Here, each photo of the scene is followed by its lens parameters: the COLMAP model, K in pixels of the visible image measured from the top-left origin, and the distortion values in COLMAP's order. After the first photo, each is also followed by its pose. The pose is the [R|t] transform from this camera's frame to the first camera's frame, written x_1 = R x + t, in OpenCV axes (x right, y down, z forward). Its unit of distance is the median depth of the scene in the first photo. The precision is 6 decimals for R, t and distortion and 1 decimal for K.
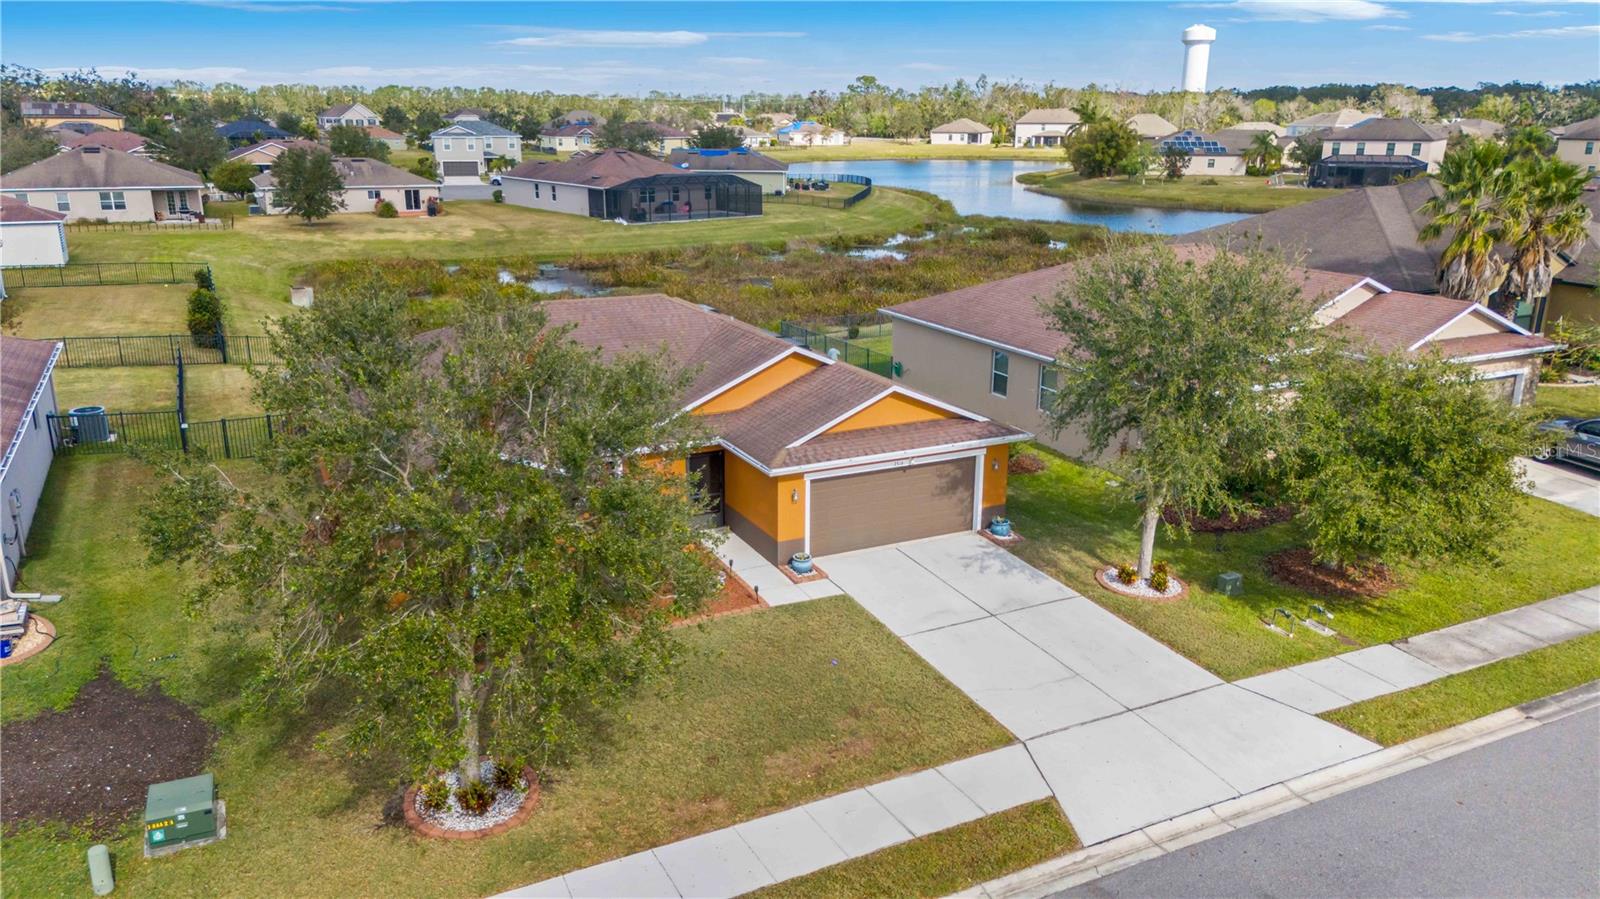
lens RADIAL K [[1168.6, 0, 800.0], [0, 1168.6, 449.5], [0, 0, 1]] dist [0.062943, -0.011455]
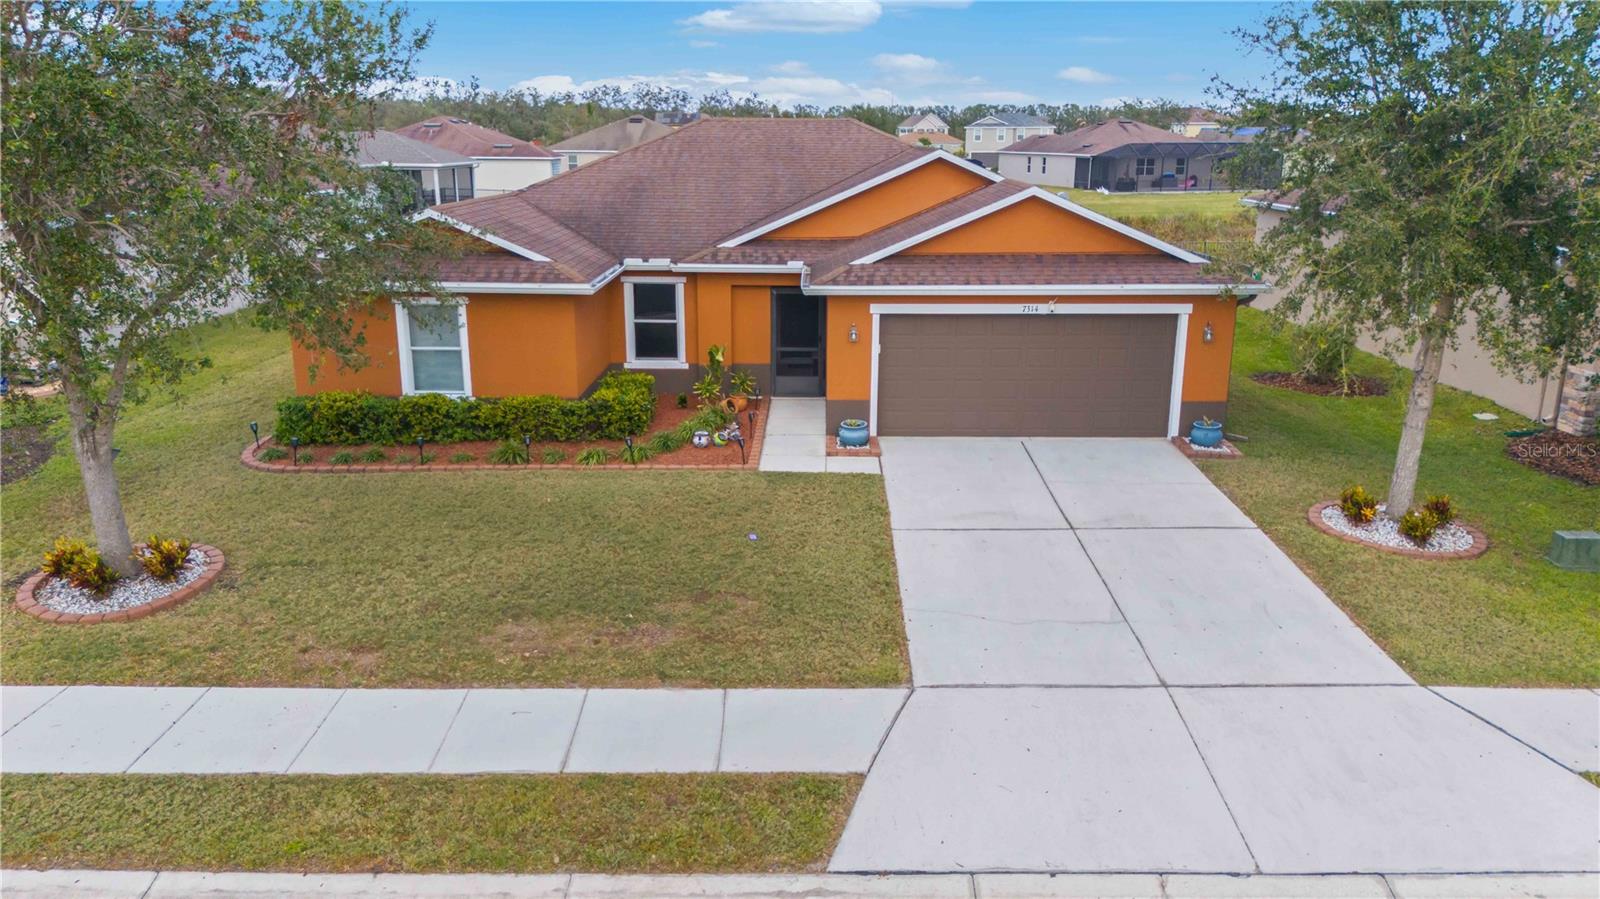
lens RADIAL K [[1168.6, 0, 800.0], [0, 1168.6, 449.5], [0, 0, 1]] dist [0.062943, -0.011455]
pose [[0.885286, 0.115410, -0.450500, 0.082092], [-0.125750, 0.992037, 0.007030, 0.030509], [0.447724, 0.050426, 0.892749, 0.103642]]
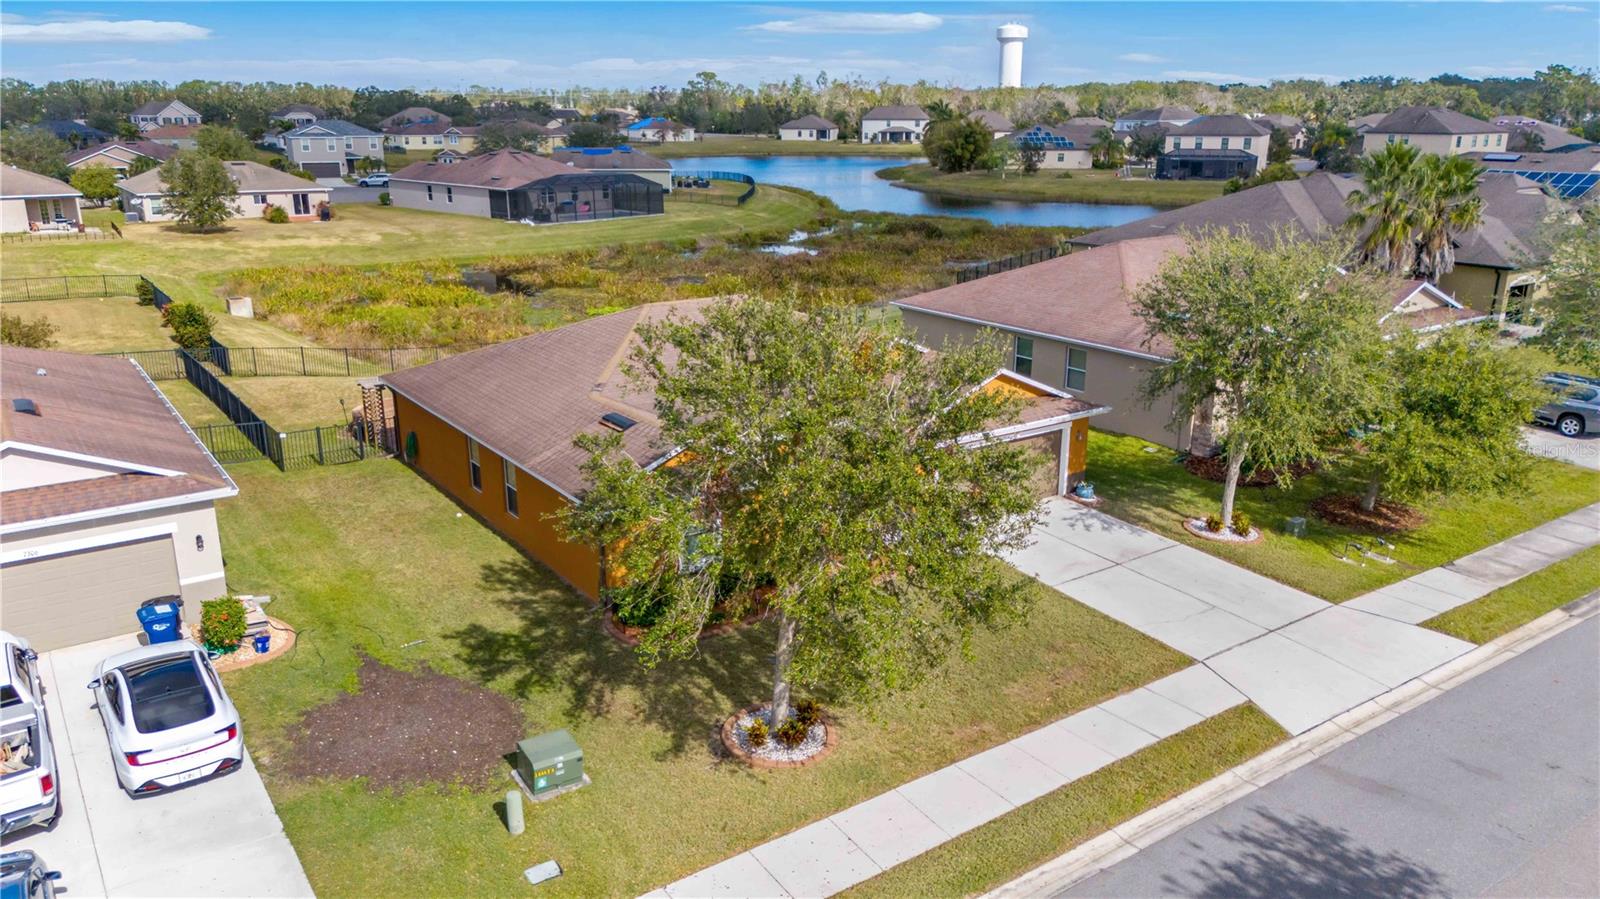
lens RADIAL K [[1168.6, 0, 800.0], [0, 1168.6, 449.5], [0, 0, 1]] dist [0.062943, -0.011455]
pose [[0.989328, -0.046306, 0.138154, -0.079289], [0.045699, 0.998927, 0.007567, 0.001626], [-0.138356, -0.001173, 0.990382, -0.026319]]
